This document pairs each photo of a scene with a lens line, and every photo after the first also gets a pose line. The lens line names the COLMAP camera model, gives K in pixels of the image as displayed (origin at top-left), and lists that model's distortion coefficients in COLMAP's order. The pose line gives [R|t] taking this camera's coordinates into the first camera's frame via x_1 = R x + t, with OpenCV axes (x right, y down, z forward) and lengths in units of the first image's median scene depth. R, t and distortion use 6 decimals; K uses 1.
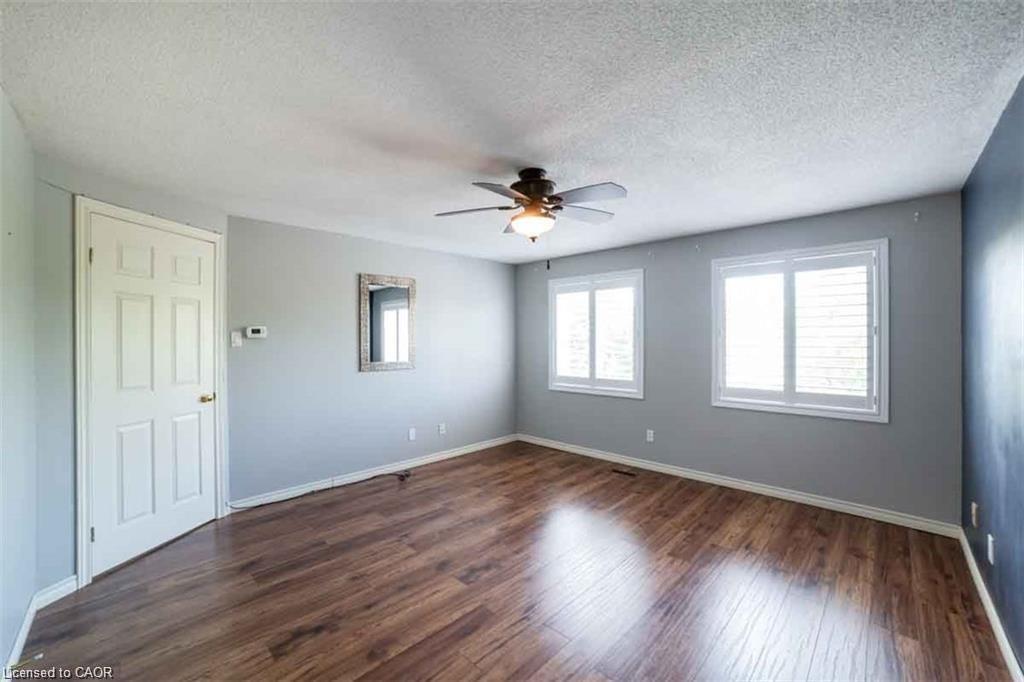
lens RADIAL K [[404.4, 0, 507.6], [0, 404.4, 338.6], [0, 0, 1]] dist [-0.049610, 0.025949]
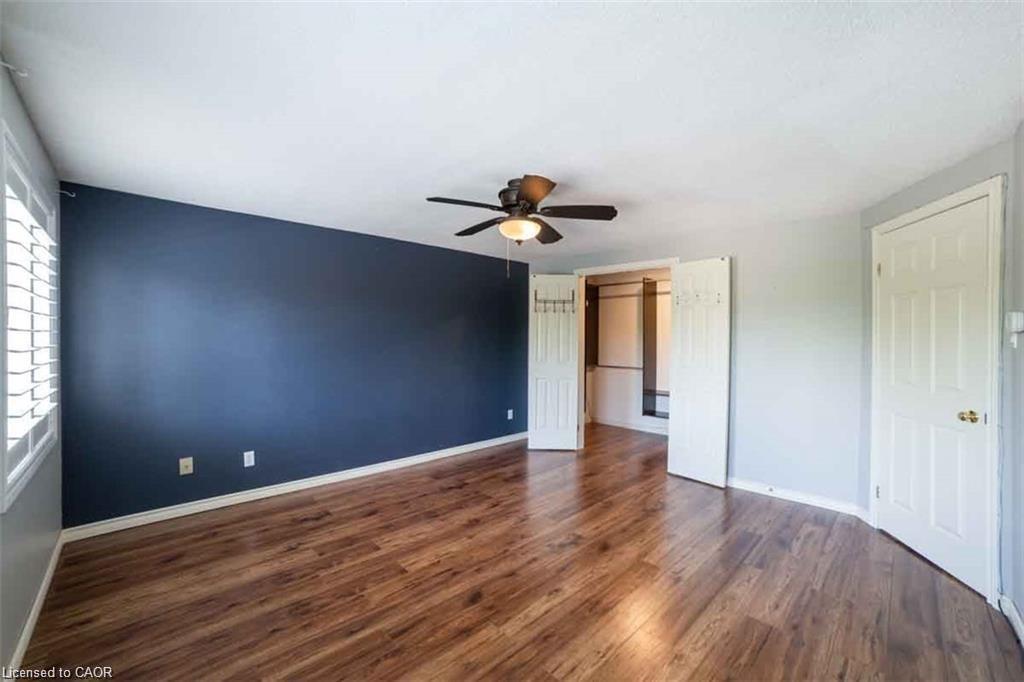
lens RADIAL K [[404.4, 0, 507.6], [0, 404.4, 338.6], [0, 0, 1]] dist [-0.049610, 0.025949]
pose [[-0.999544, -0.001099, 0.030160, 0.054480], [-0.001114, 0.999999, -0.000481, 0.018139], [-0.030160, -0.000514, -0.999545, 1.812779]]
